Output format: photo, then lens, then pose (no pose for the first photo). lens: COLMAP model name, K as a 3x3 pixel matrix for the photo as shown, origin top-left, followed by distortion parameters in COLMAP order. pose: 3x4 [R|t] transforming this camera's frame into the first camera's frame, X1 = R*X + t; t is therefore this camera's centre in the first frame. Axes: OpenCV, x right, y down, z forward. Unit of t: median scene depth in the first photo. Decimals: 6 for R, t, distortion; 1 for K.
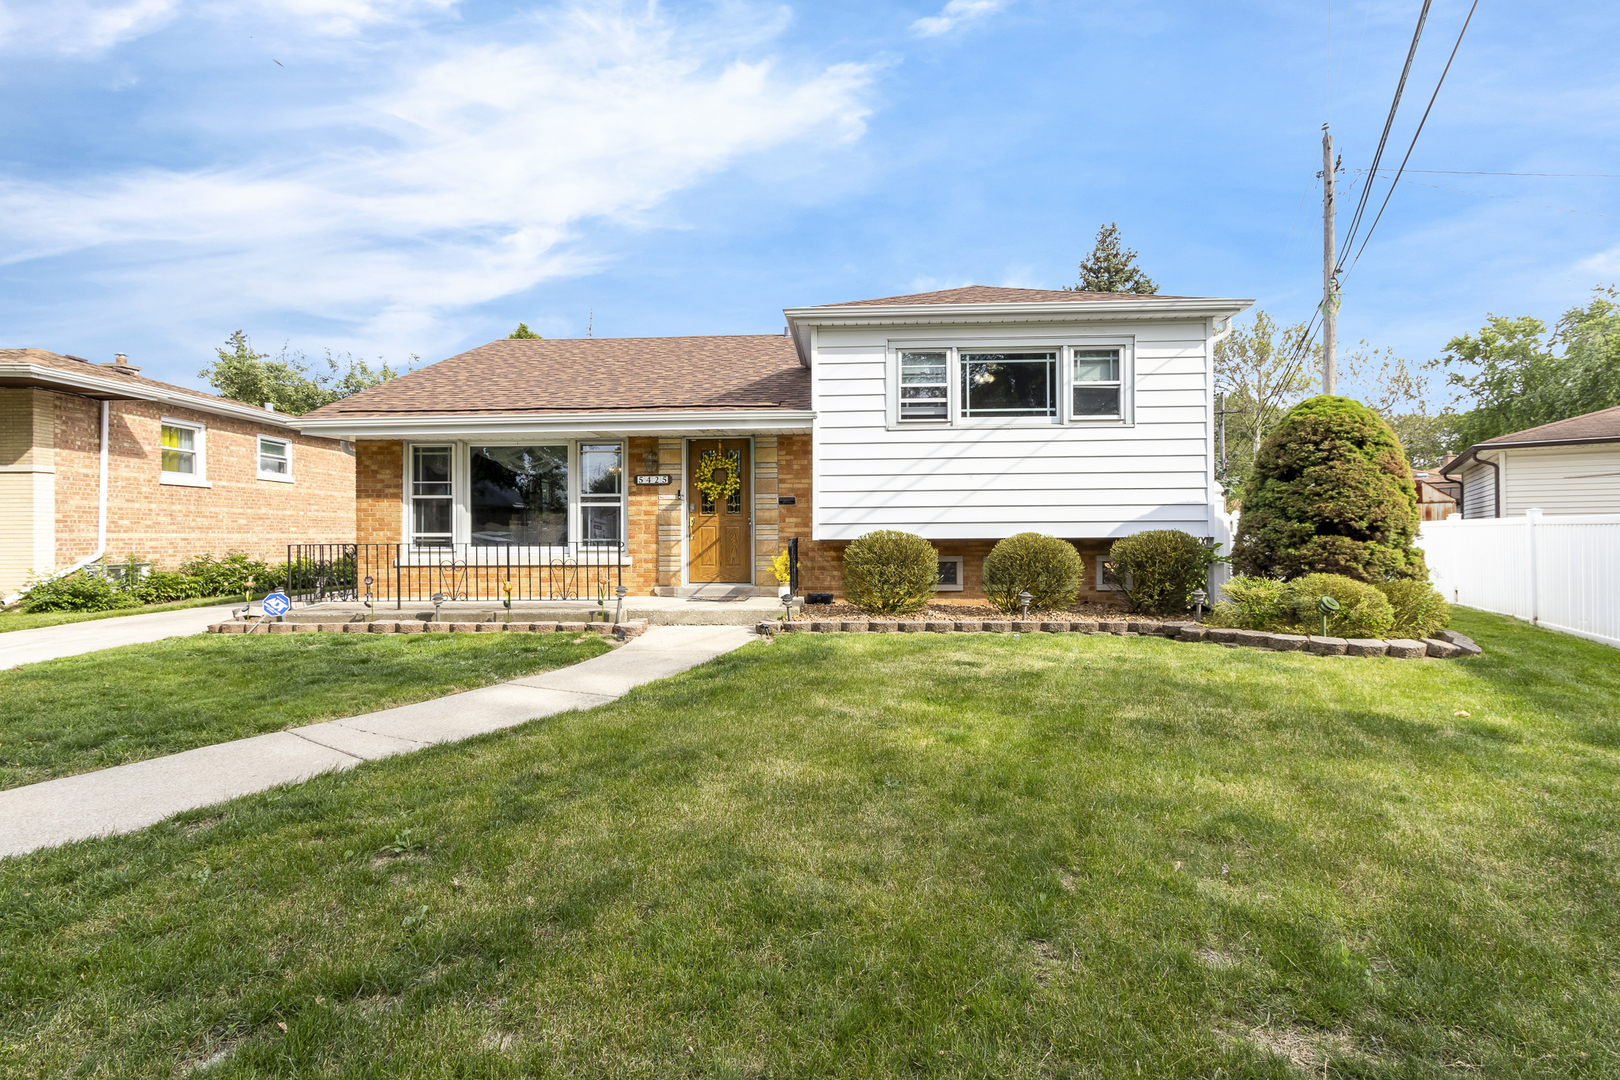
lens RADIAL K [[749.8, 0, 814.1], [0, 749.8, 533.6], [0, 0, 1]] dist [0.002936, 0.000990]
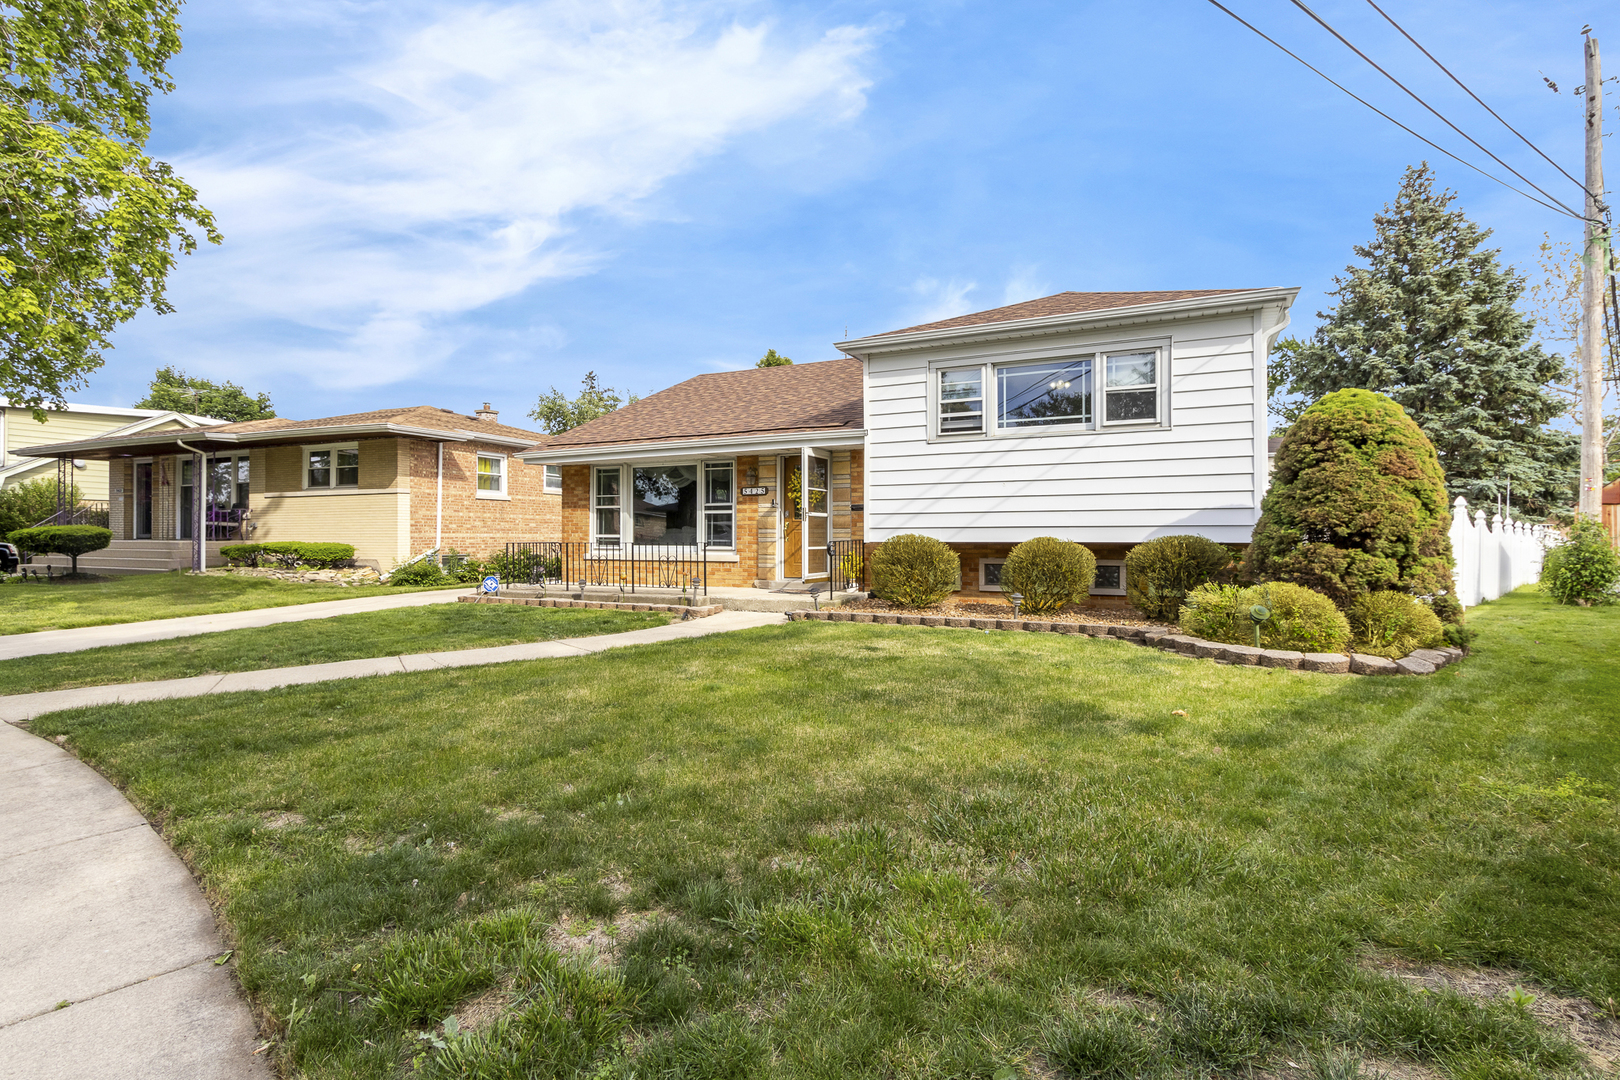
lens RADIAL K [[751.3, 0, 818.0], [0, 751.3, 536.1], [0, 0, 1]] dist [0.001080, -0.000066]
pose [[0.922919, 0.005396, -0.384956, 0.346733], [-0.004392, 0.999984, 0.003487, -0.004517], [0.384968, -0.001528, 0.922928, -0.074935]]
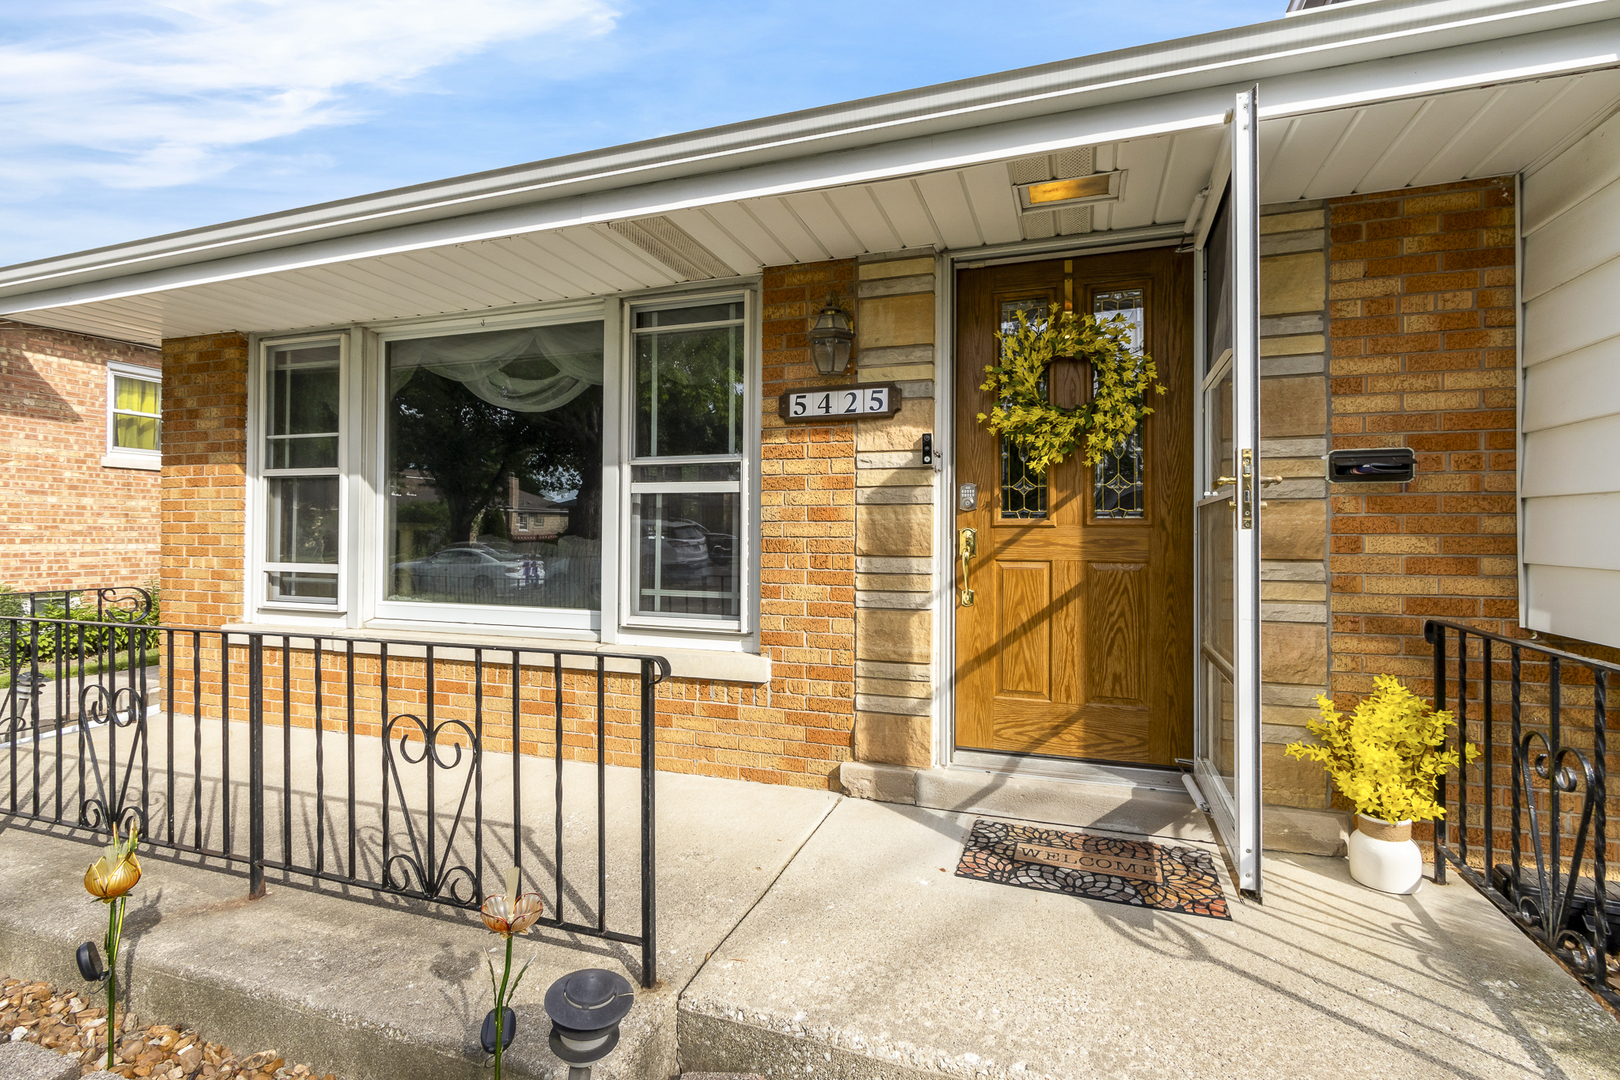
lens RADIAL K [[749.8, 0, 814.1], [0, 749.8, 533.6], [0, 0, 1]] dist [0.002936, 0.000990]
pose [[0.958483, 0.009672, -0.284985, -0.139470], [-0.009541, 0.999953, 0.001850, -0.020475], [0.284990, 0.000946, 0.958530, 0.715346]]
